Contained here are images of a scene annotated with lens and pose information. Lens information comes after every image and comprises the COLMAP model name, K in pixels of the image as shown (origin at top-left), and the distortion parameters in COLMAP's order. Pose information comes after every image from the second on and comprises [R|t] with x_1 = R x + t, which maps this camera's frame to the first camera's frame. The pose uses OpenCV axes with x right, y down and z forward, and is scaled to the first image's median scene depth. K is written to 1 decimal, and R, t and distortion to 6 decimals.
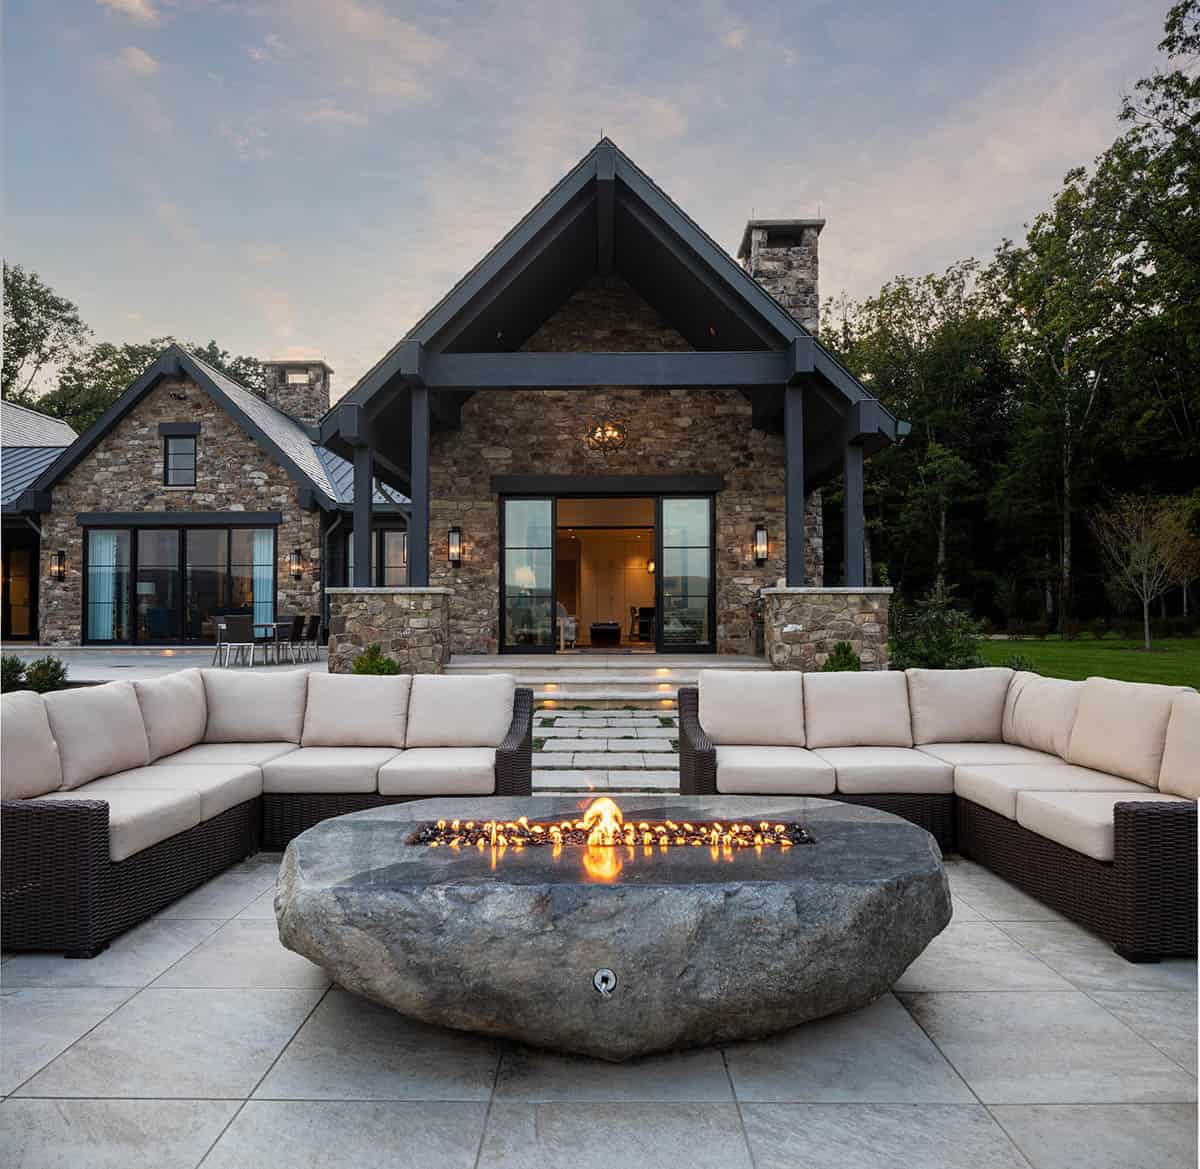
lens RADIAL K [[797.4, 0, 602.0], [0, 797.4, 590.9], [0, 0, 1]] dist [-0.021632, 0.008638]
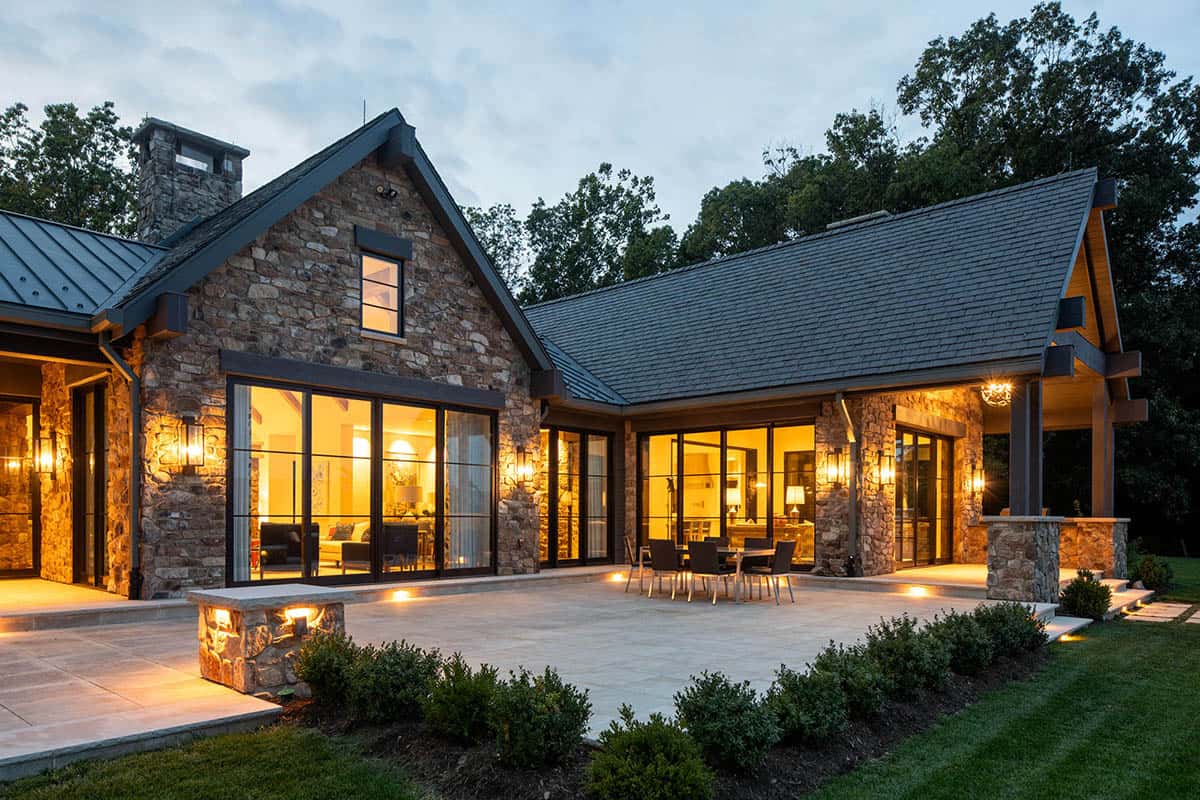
lens RADIAL K [[799.9, 0, 581.1], [0, 799.9, 518.3], [0, 0, 1]] dist [-0.029584, 0.024038]
pose [[0.663324, 0.003956, 0.748322, -1.114795], [-0.031357, 0.999255, 0.022512, -0.004212], [-0.747675, -0.038398, 0.662954, 0.552731]]
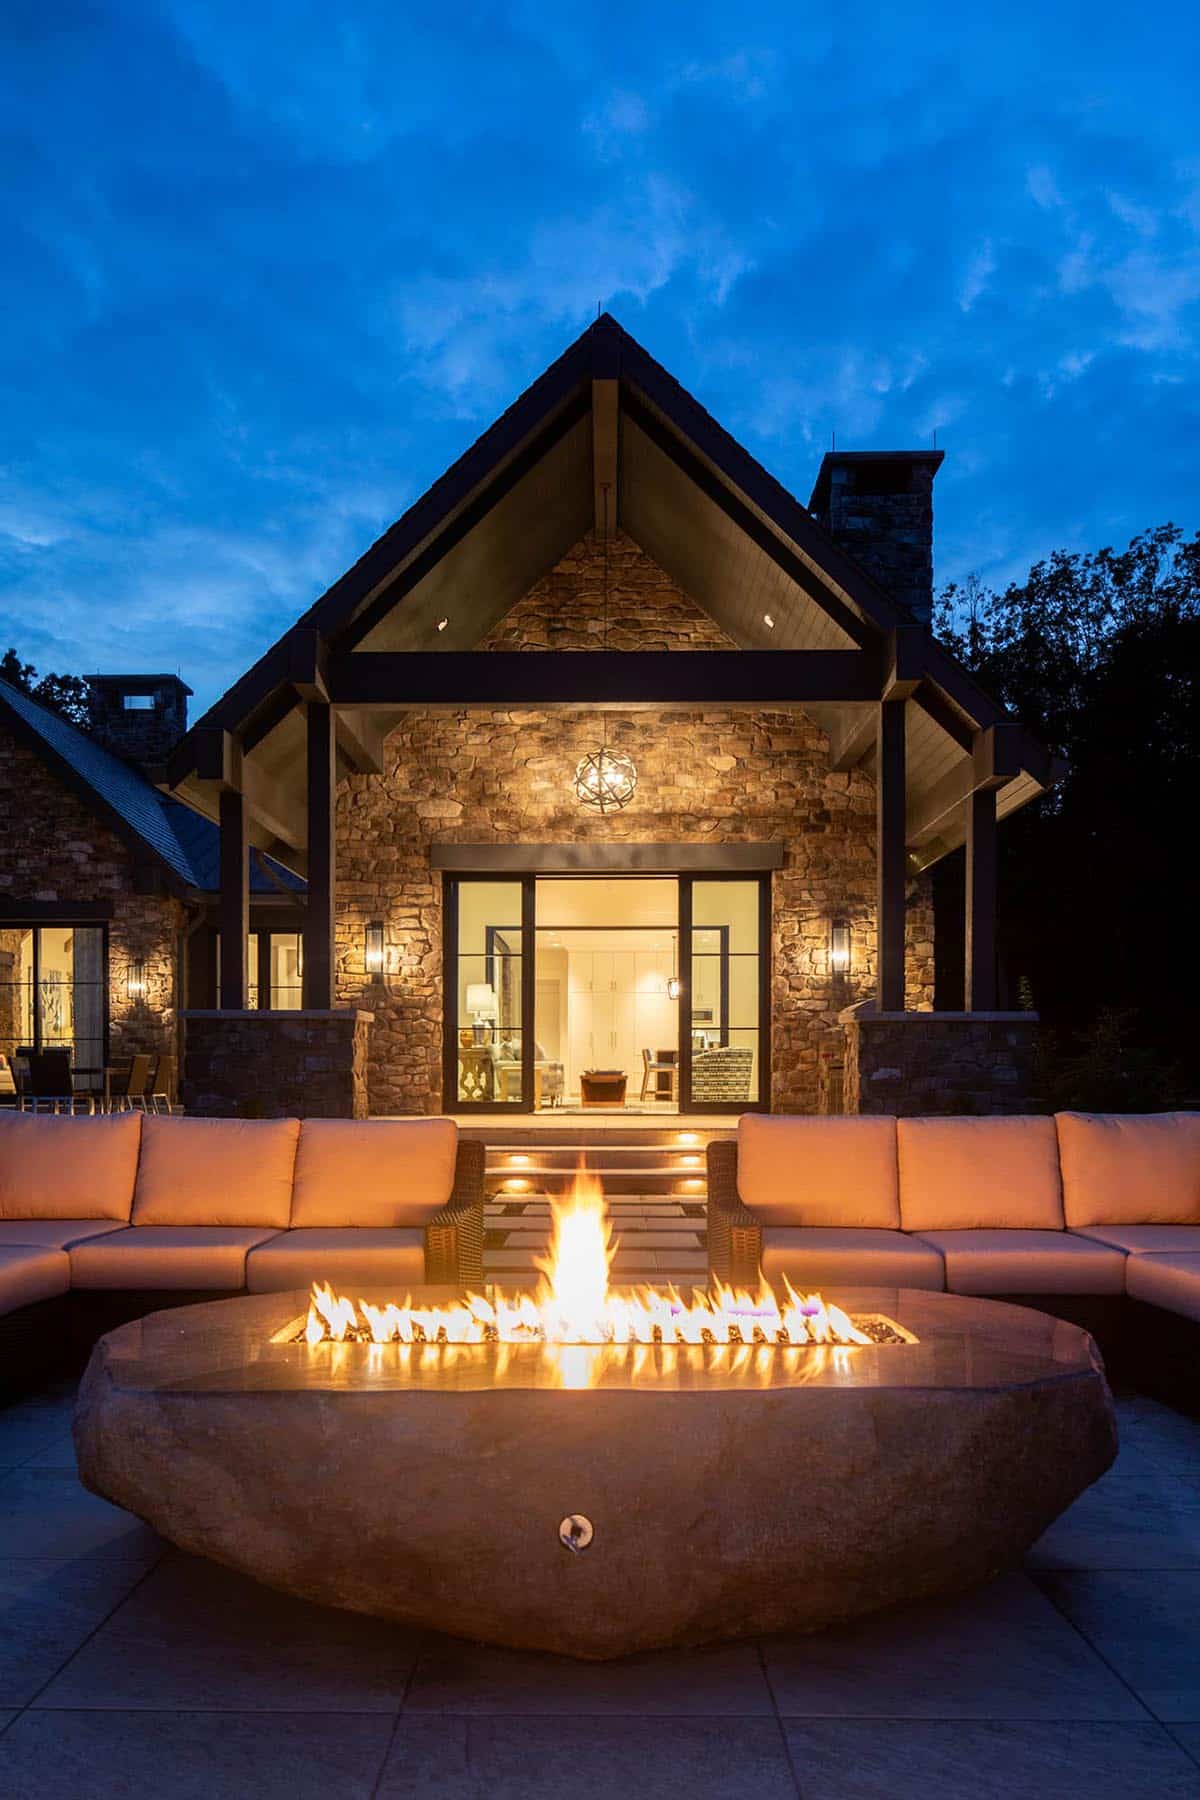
lens RADIAL K [[1199.8, 0, 597.1], [0, 1199.8, 1080.5], [0, 0, 1]] dist [-0.029584, 0.024038]
pose [[0.999987, 0.003101, -0.004023, 0.002844], [-0.002942, 0.999241, 0.038846, 0.010446], [0.004141, -0.038833, 0.999237, 0.005327]]
